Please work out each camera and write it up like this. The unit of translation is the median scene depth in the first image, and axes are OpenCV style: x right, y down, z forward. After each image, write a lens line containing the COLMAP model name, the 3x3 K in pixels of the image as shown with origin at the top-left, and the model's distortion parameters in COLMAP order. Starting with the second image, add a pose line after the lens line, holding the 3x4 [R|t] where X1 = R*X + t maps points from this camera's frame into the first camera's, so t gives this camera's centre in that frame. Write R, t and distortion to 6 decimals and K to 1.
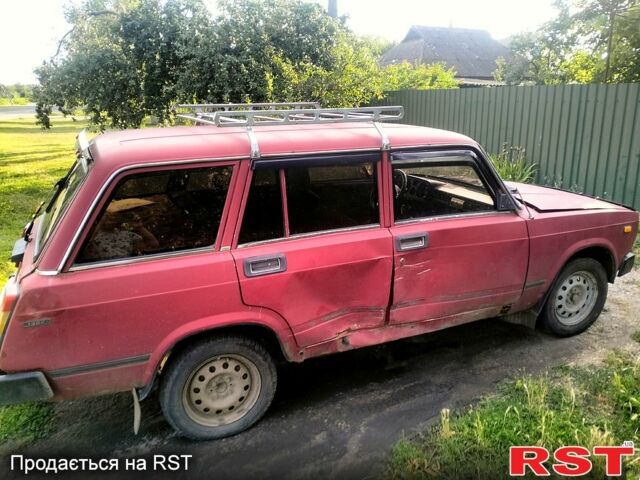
lens RADIAL K [[494.7, 0, 320.0], [0, 494.7, 240.0], [0, 0, 1]] dist [0.002143, -0.003230]
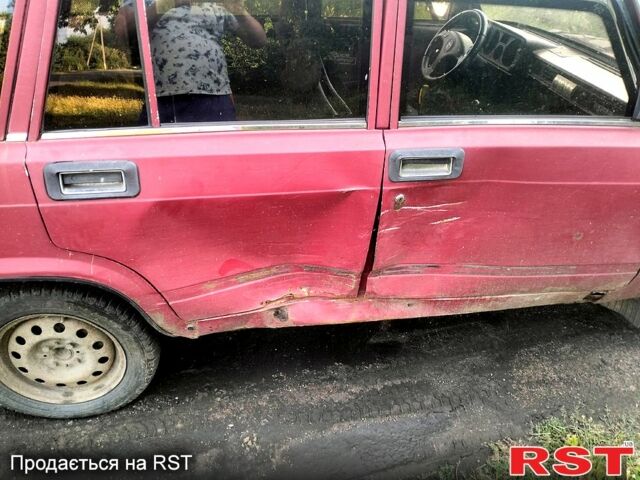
lens RADIAL K [[494.7, 0, 320.0], [0, 494.7, 240.0], [0, 0, 1]] dist [0.002143, -0.003230]
pose [[0.967055, 0.185209, -0.174647, 0.187735], [-0.123564, 0.941329, 0.314058, -0.070130], [0.222566, -0.282131, 0.933202, 0.500944]]
